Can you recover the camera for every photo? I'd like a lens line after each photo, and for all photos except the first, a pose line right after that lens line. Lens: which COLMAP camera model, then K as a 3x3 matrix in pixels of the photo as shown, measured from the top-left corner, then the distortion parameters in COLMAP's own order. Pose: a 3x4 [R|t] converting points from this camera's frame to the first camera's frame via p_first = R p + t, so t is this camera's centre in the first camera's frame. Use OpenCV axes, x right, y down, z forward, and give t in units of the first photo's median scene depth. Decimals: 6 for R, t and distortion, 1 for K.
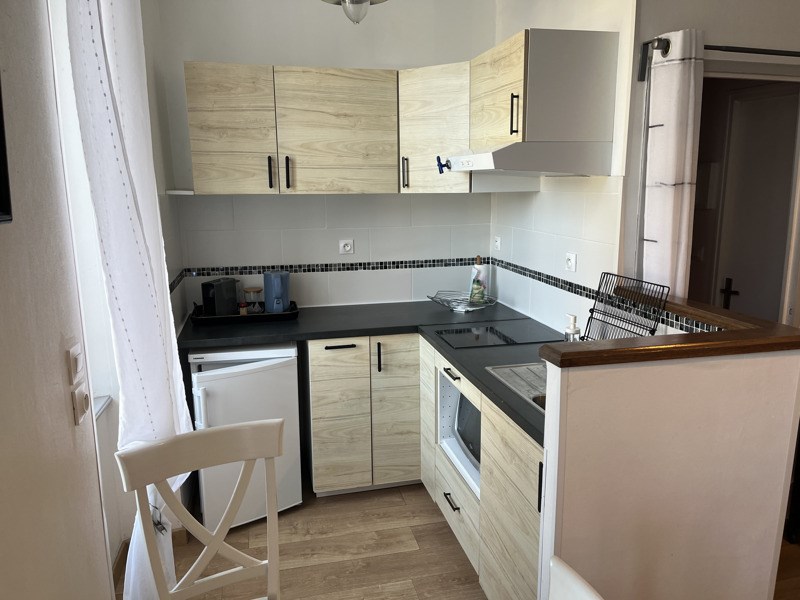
lens RADIAL K [[601.0, 0, 401.6], [0, 601.0, 300.2], [0, 0, 1]] dist [0.034124, -0.013082]
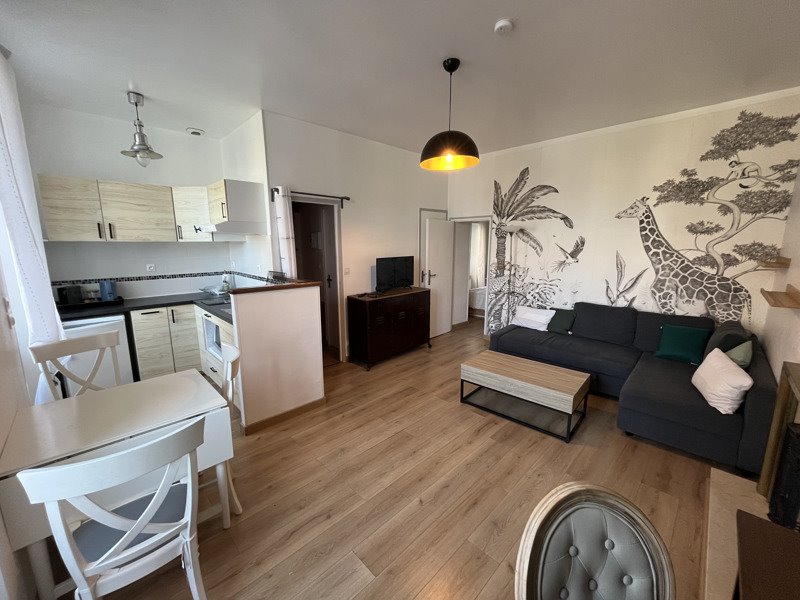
lens RADIAL K [[324.2, 0, 398.6], [0, 324.2, 298.2], [0, 0, 1]] dist [0.000123, -0.000527]
pose [[0.858851, -0.079360, 0.506041, 0.077048], [0.090332, 0.995908, 0.002873, 0.101894], [-0.504198, 0.043244, 0.862505, -0.439833]]
